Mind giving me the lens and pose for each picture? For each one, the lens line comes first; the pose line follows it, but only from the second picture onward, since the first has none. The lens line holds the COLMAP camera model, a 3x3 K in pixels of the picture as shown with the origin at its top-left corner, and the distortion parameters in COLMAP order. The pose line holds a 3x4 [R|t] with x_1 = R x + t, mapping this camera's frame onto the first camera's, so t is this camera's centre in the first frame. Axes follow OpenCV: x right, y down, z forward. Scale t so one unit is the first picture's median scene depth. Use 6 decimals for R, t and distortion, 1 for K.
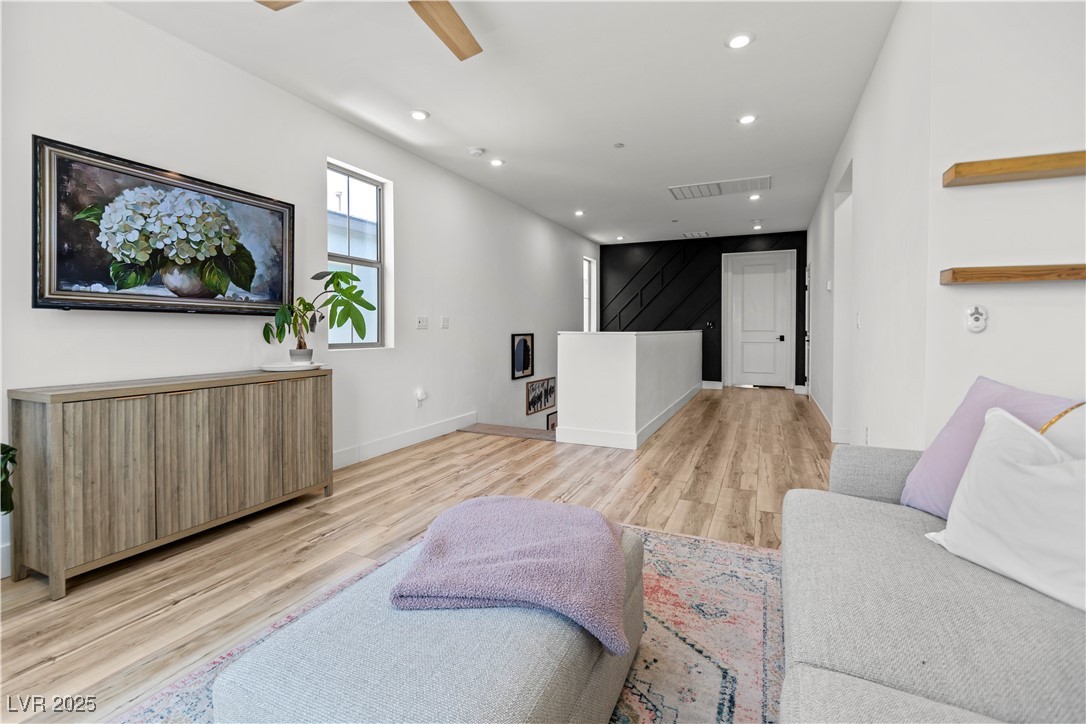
lens RADIAL K [[485.1, 0, 538.9], [0, 485.1, 331.2], [0, 0, 1]] dist [0.001444, -0.001158]
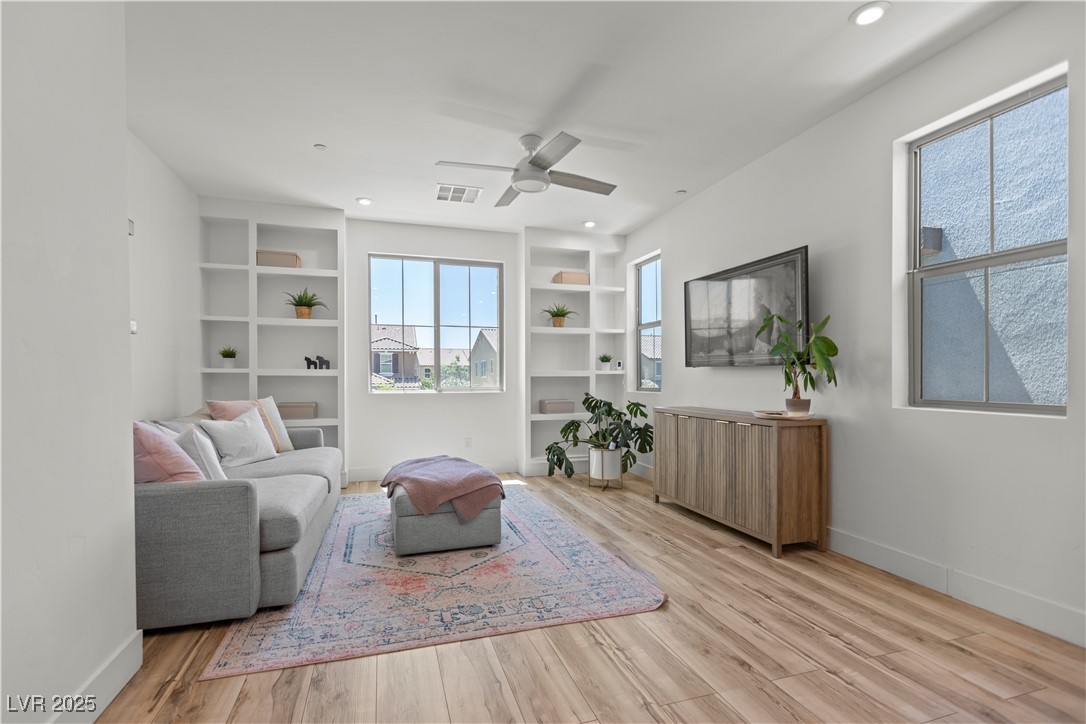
lens RADIAL K [[485.1, 0, 529.5], [0, 485.1, 378.9], [0, 0, 1]] dist [0.001444, -0.001158]
pose [[-0.741097, 0.001640, -0.671396, 0.661795], [-0.003880, 0.999970, 0.006725, -0.007210], [0.671387, 0.007589, -0.741068, 1.680920]]
